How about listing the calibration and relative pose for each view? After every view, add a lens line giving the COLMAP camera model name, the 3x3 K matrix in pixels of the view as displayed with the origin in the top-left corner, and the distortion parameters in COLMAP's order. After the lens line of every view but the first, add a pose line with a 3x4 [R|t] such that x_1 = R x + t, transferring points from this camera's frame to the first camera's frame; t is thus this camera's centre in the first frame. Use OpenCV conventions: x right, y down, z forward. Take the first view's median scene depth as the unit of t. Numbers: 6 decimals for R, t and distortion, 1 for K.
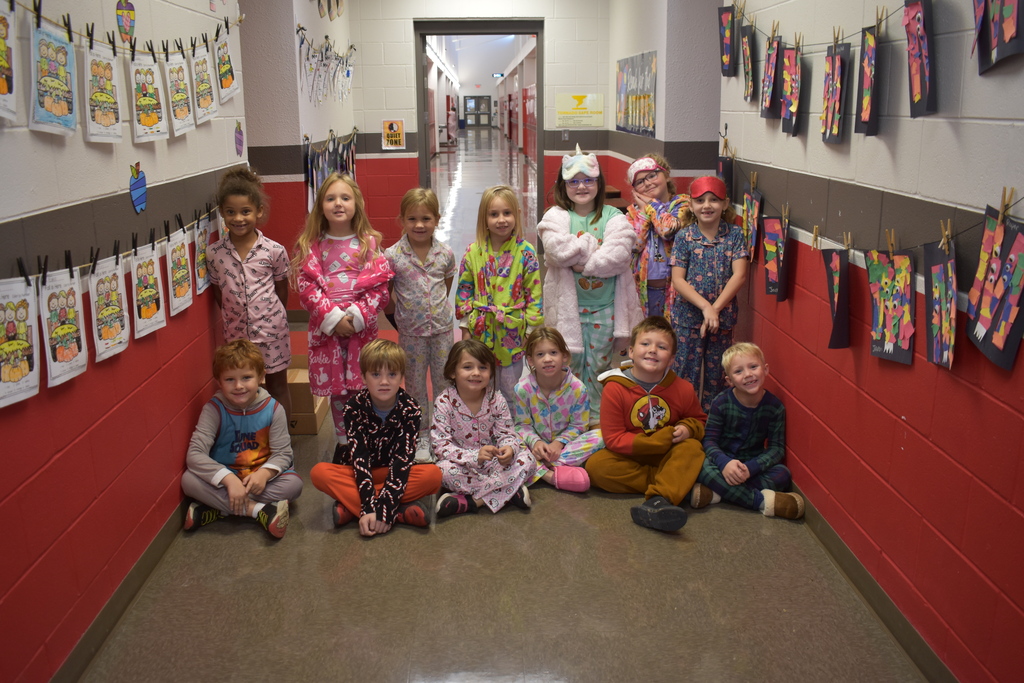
lens RADIAL K [[957.3, 0, 512.0], [0, 957.3, 341.5], [0, 0, 1]] dist [-0.000711, -0.000303]
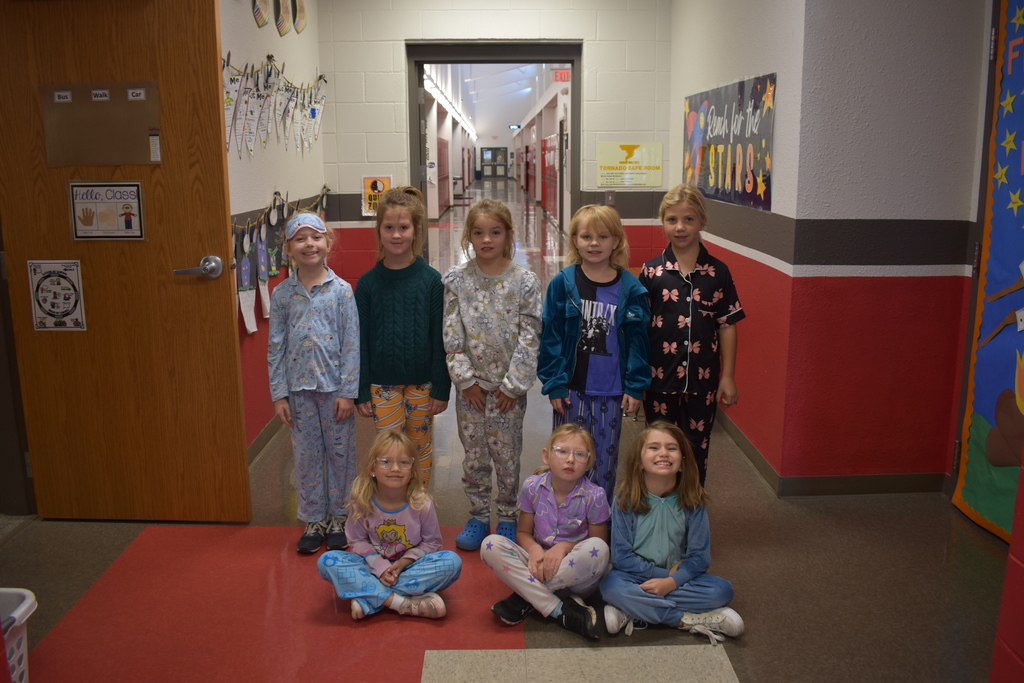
lens RADIAL K [[874.9, 0, 512.0], [0, 874.9, 341.5], [0, 0, 1]] dist [-0.005154, -0.002541]
pose [[0.999865, 0.008241, -0.014207, -0.004193], [-0.008714, 0.999398, -0.033593, -0.036479], [0.013922, 0.033712, 0.999335, 0.146693]]
